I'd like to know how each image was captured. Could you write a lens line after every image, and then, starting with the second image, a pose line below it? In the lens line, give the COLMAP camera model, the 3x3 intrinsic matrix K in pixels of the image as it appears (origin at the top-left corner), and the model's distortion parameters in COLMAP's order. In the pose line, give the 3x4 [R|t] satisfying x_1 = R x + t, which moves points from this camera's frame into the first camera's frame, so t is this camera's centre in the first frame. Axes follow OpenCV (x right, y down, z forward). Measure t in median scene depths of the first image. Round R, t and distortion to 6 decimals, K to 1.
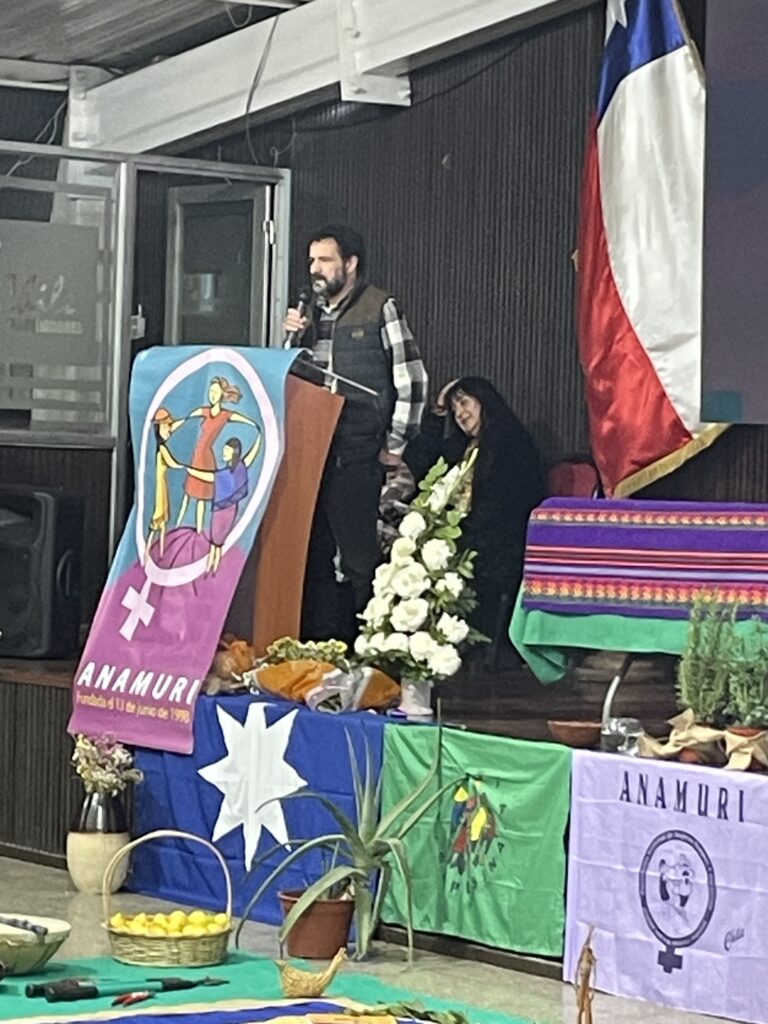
lens RADIAL K [[3636.8, 0, 344.2], [0, 3636.8, 512.1], [0, 0, 1]] dist [0.081267, 1.060989]
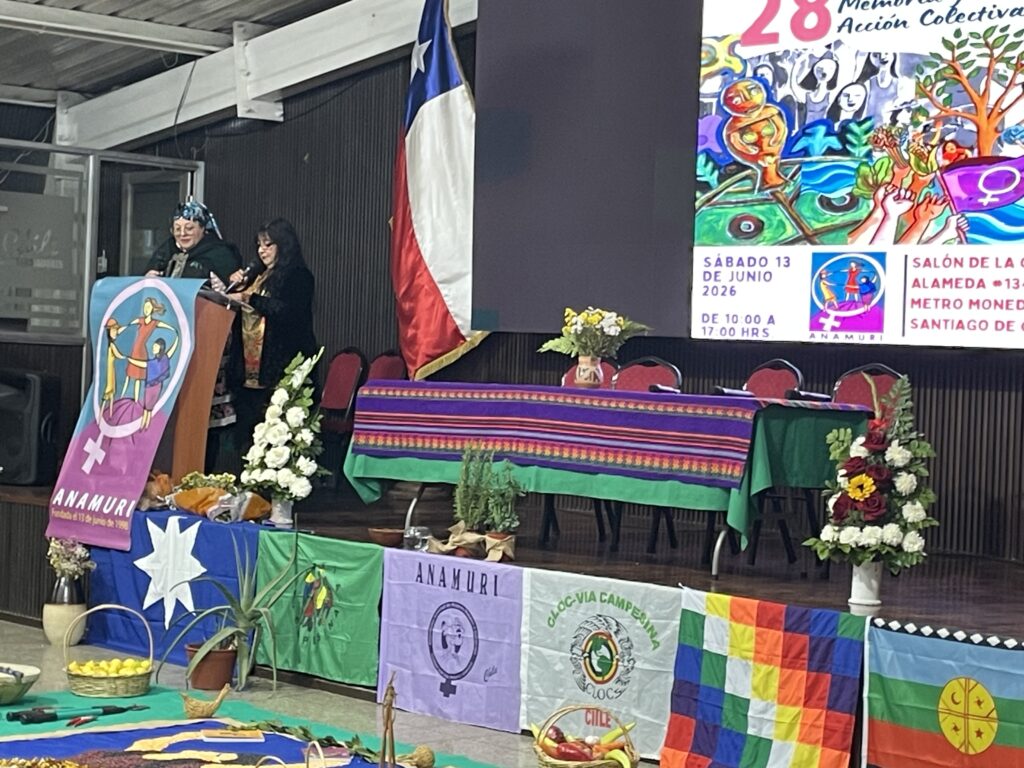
lens RADIAL K [[2278.5, 0, 511.7], [0, 2278.5, 367.2], [0, 0, 1]] dist [0.107486, 0.261185]
pose [[0.993517, 0.005104, 0.113567, 0.006827], [-0.004170, 0.999955, -0.008464, -0.001201], [-0.113605, 0.007936, 0.993494, 0.052894]]
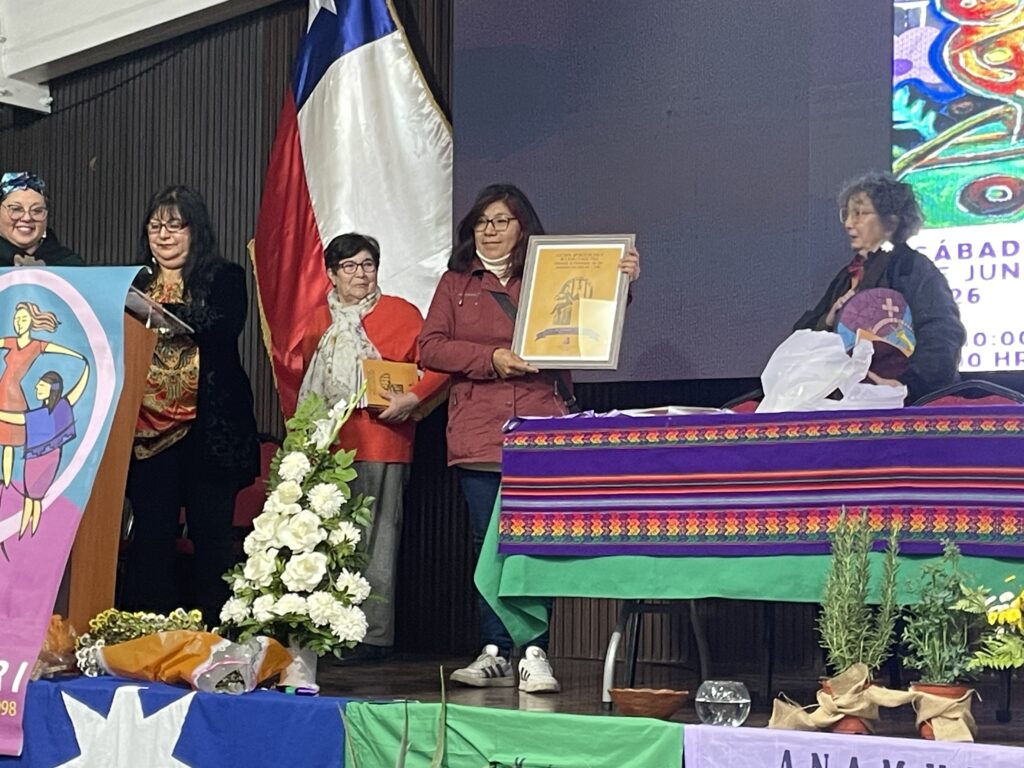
lens RADIAL K [[2119.6, 0, 512.0], [0, 2119.6, 384.0], [0, 0, 1]] dist [0.110696, -0.047916]
pose [[0.923705, 0.012458, 0.382903, -0.125285], [0.021054, 0.996310, -0.083205, 0.026771], [-0.382527, 0.084918, 0.920034, 0.523837]]
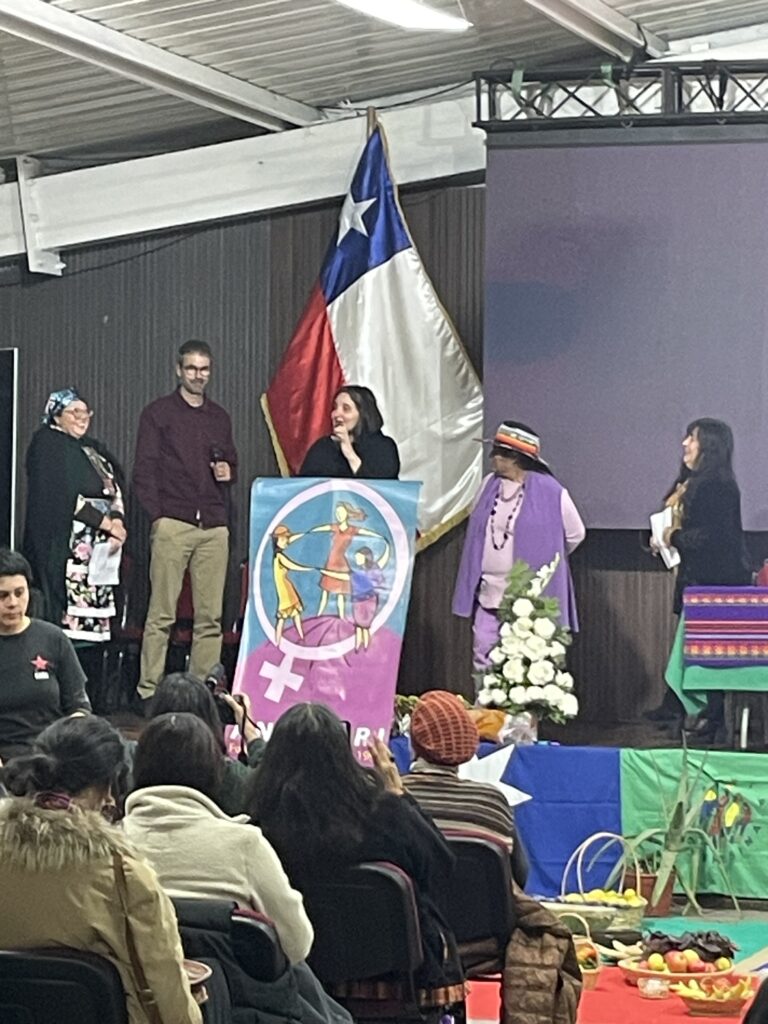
lens RADIAL K [[3285.5, 0, 260.9], [0, 3285.5, 512.5], [0, 0, 1]] dist [0.091743, 0.172222]
pose [[0.814976, -0.014879, 0.579303, -0.791851], [0.022220, 0.999738, -0.005582, -0.028281], [-0.579068, 0.017421, 0.815093, 0.035660]]
